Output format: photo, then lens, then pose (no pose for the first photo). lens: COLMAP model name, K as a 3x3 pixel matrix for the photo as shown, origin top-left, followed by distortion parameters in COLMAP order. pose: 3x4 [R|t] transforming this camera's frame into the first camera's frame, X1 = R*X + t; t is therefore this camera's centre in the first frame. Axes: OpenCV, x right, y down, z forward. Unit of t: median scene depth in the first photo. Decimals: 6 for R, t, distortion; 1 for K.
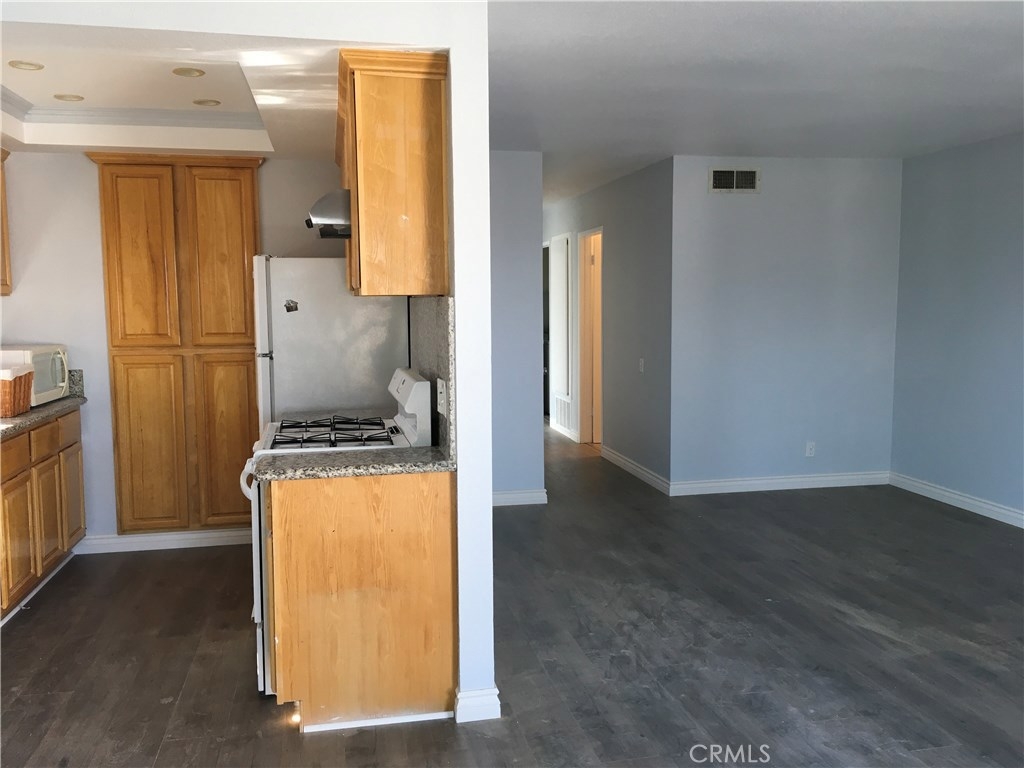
lens RADIAL K [[866.5, 0, 509.6], [0, 866.5, 380.1], [0, 0, 1]] dist [0.064701, -0.084800]
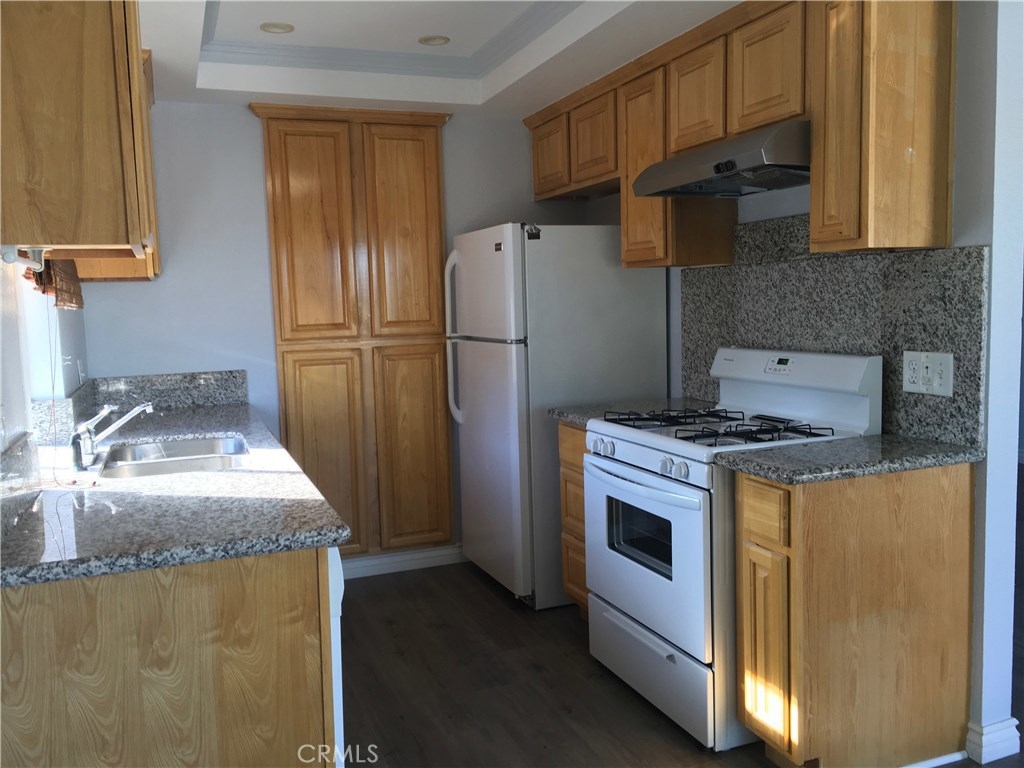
lens RADIAL K [[866.5, 0, 505.6], [0, 866.5, 383.3], [0, 0, 1]] dist [0.064701, -0.084800]
pose [[0.987019, -0.038687, 0.155876, -0.471209], [0.038386, 0.999251, 0.004942, 0.007995], [-0.155951, 0.001106, 0.987764, 0.189879]]
